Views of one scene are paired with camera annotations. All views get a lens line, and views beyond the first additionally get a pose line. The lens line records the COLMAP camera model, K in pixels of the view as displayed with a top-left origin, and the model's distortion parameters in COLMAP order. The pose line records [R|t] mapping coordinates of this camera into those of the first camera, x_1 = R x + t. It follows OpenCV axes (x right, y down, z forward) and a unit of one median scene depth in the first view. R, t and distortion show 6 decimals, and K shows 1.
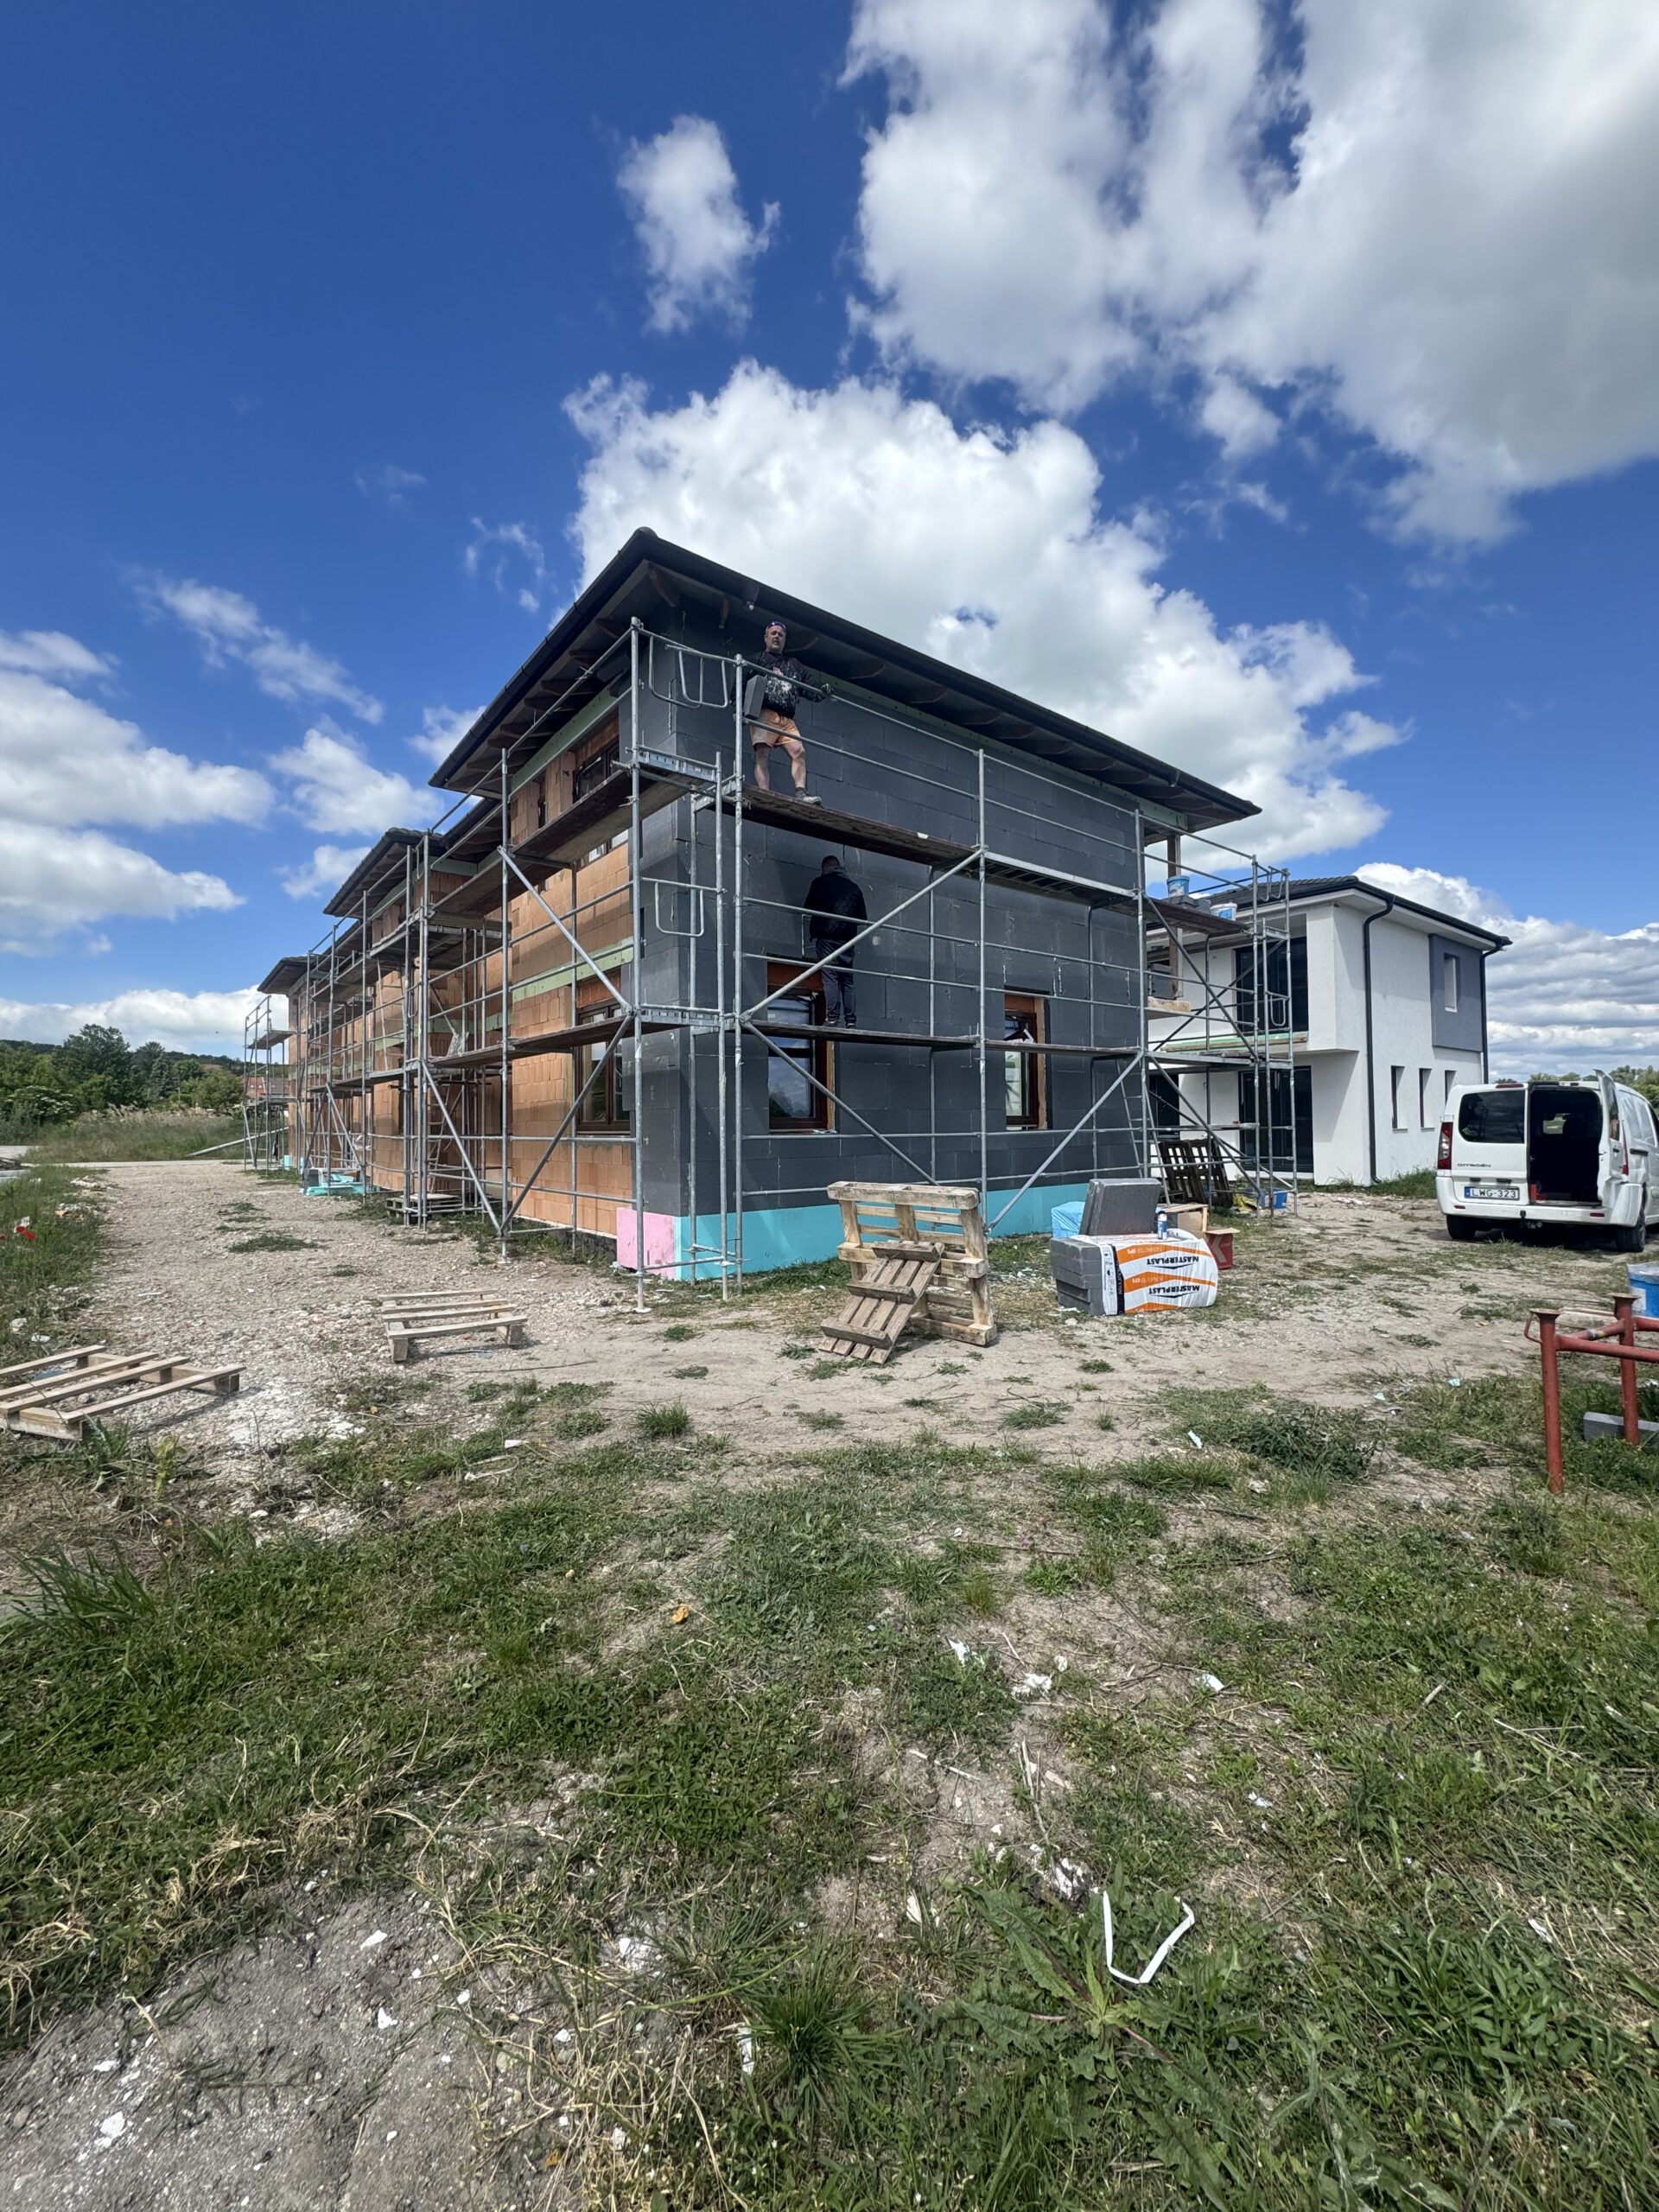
lens RADIAL K [[887.9, 0, 839.2], [0, 887.9, 1106.3], [0, 0, 1]] dist [-0.002171, 0.000406]
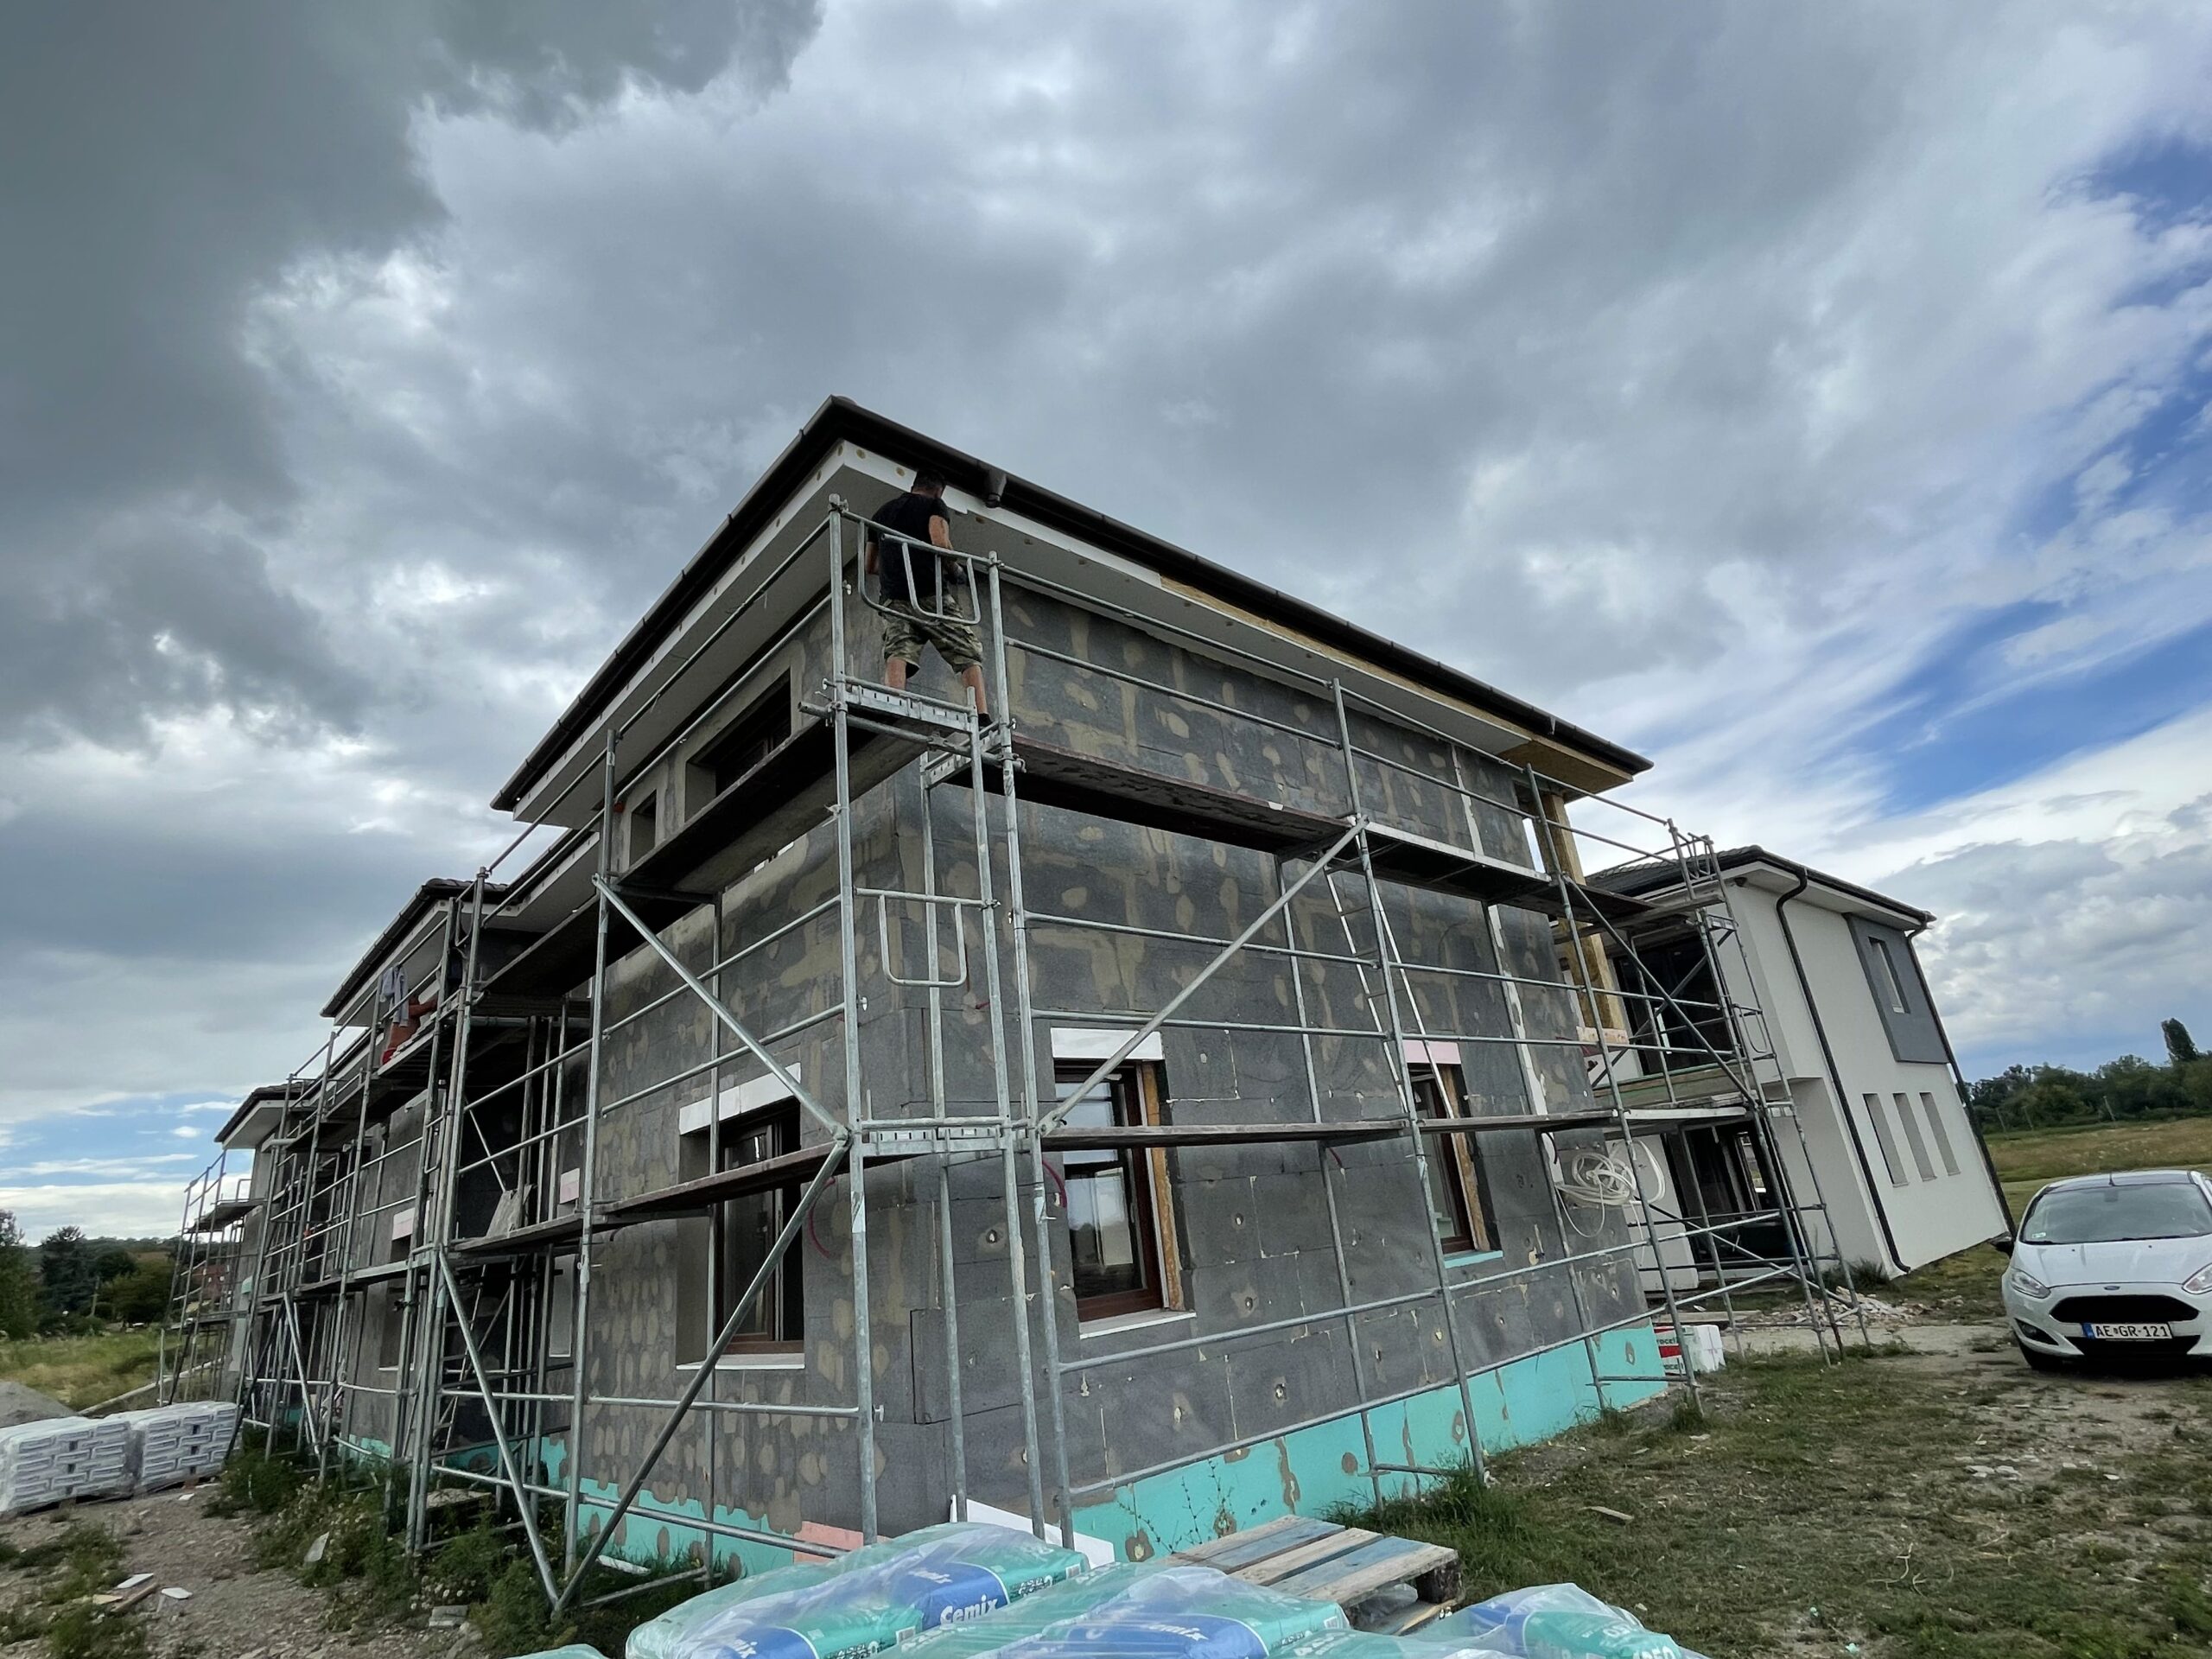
lens RADIAL K [[1119.3, 0, 1131.1], [0, 1119.3, 818.4], [0, 0, 1]] dist [-0.001212, 0.000823]
pose [[0.992768, -0.073631, 0.094813, -0.104988], [0.100981, 0.939302, -0.327893, -0.046582], [-0.064915, 0.335096, 0.939945, 0.287088]]
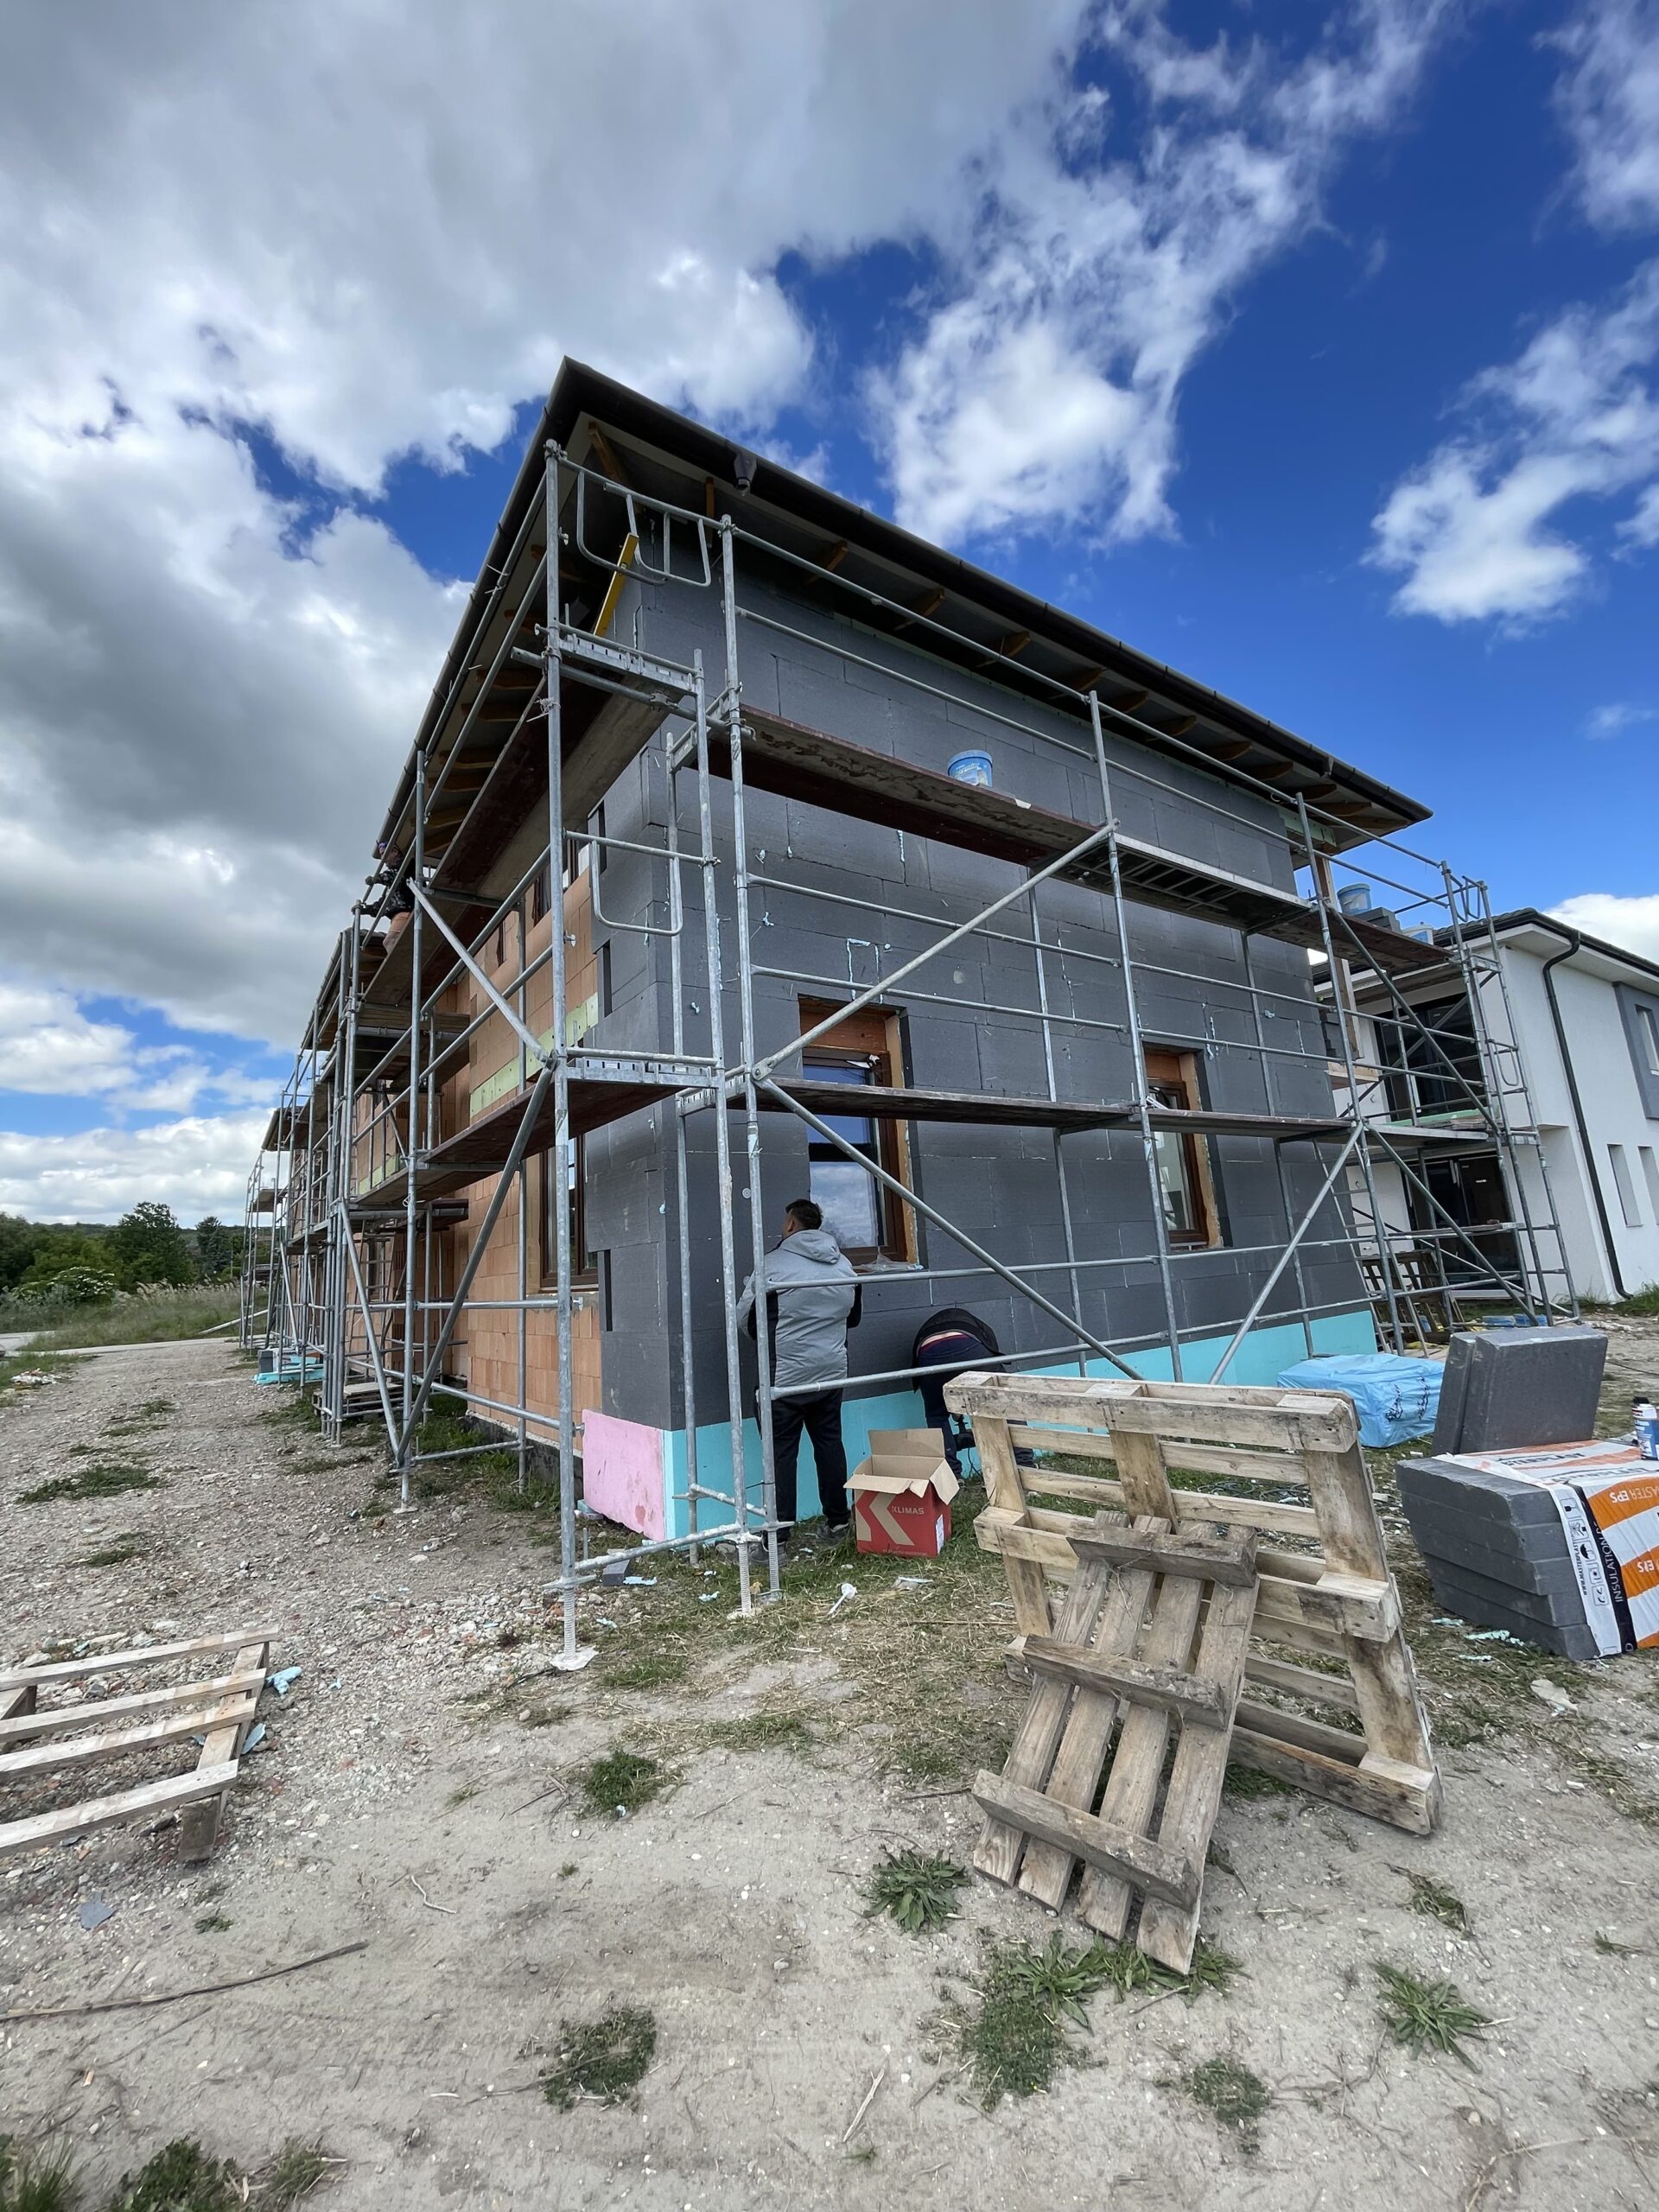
lens RADIAL K [[902.3, 0, 823.4], [0, 902.3, 1096.8], [0, 0, 1]] dist [-0.000023, -0.001838]
pose [[0.995653, -0.067261, -0.064431, -0.029872], [0.055920, 0.984874, -0.164002, 0.012902], [0.074487, 0.159687, 0.984354, 0.432040]]
